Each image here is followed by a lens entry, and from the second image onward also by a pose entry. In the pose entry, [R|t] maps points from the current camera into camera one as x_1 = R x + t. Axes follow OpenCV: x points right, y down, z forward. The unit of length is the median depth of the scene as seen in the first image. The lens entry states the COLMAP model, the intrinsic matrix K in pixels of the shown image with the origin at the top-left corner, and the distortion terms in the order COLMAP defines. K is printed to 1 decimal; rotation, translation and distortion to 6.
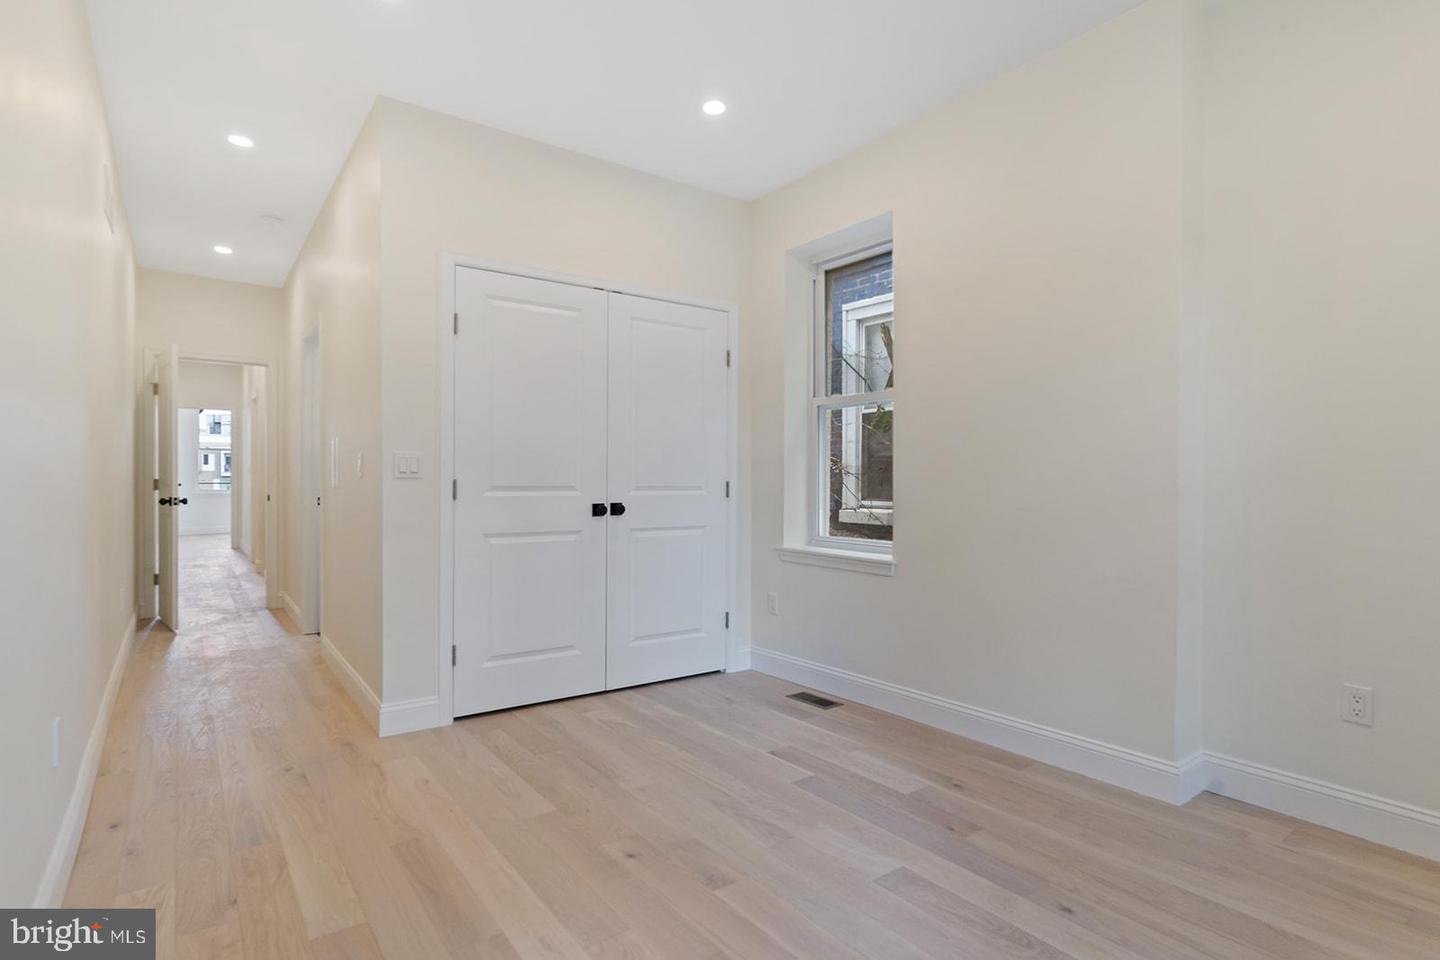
lens RADIAL K [[749.1, 0, 720.6], [0, 749.1, 465.4], [0, 0, 1]] dist [-0.001340, 0.000558]
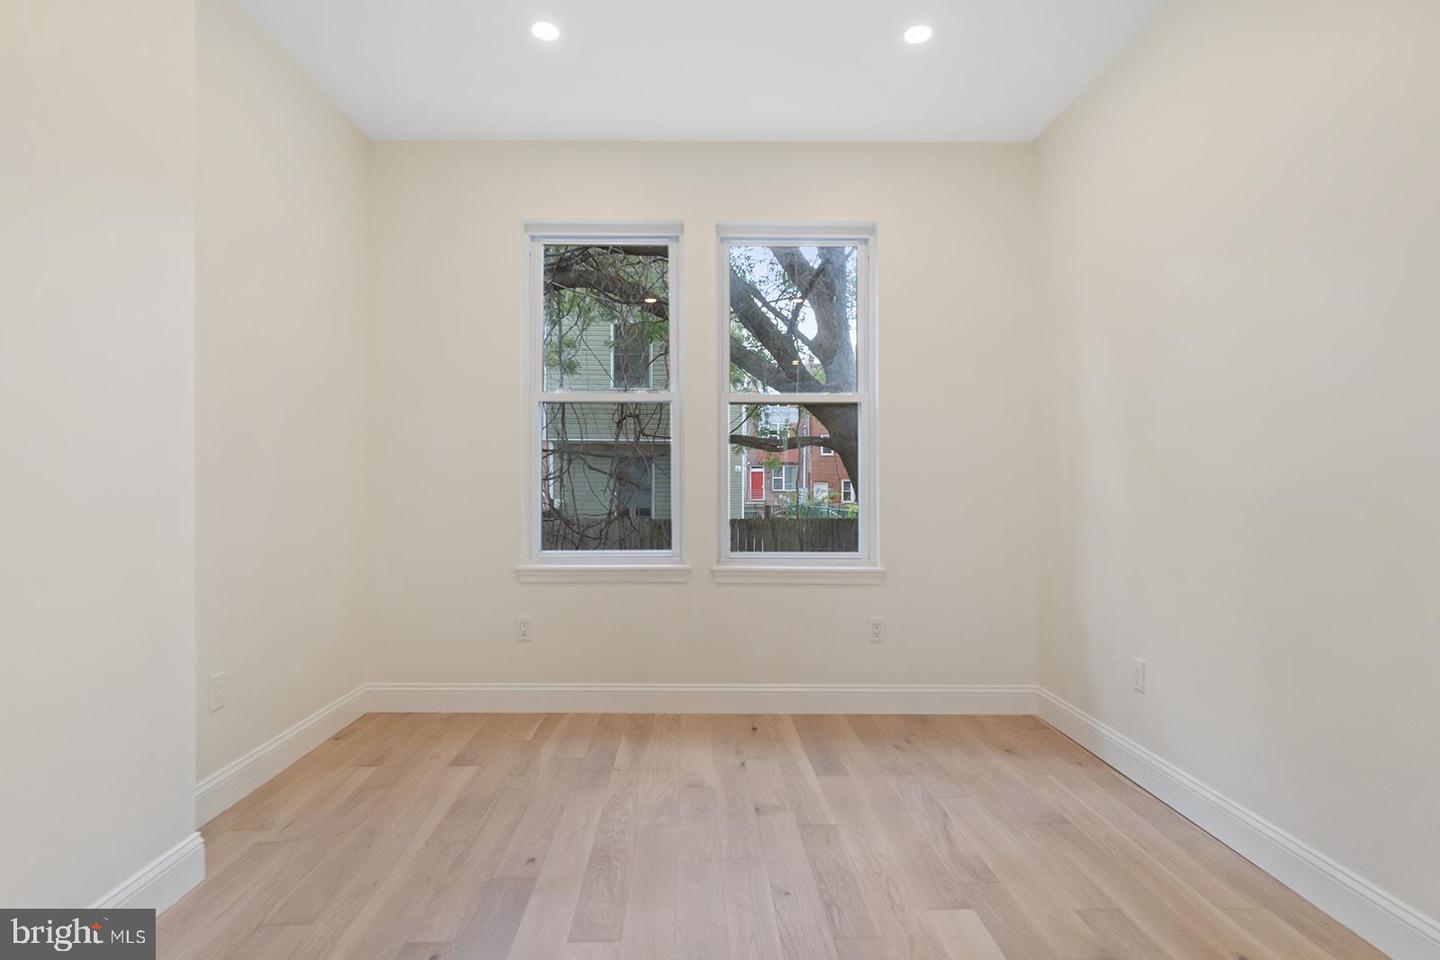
lens RADIAL K [[749.1, 0, 720.6], [0, 749.1, 465.4], [0, 0, 1]] dist [-0.001340, 0.000558]
pose [[-0.823418, 0.023449, 0.566951, -0.390667], [0.010041, 0.999591, -0.026759, 0.041788], [-0.567347, -0.016341, -0.823317, 1.683790]]
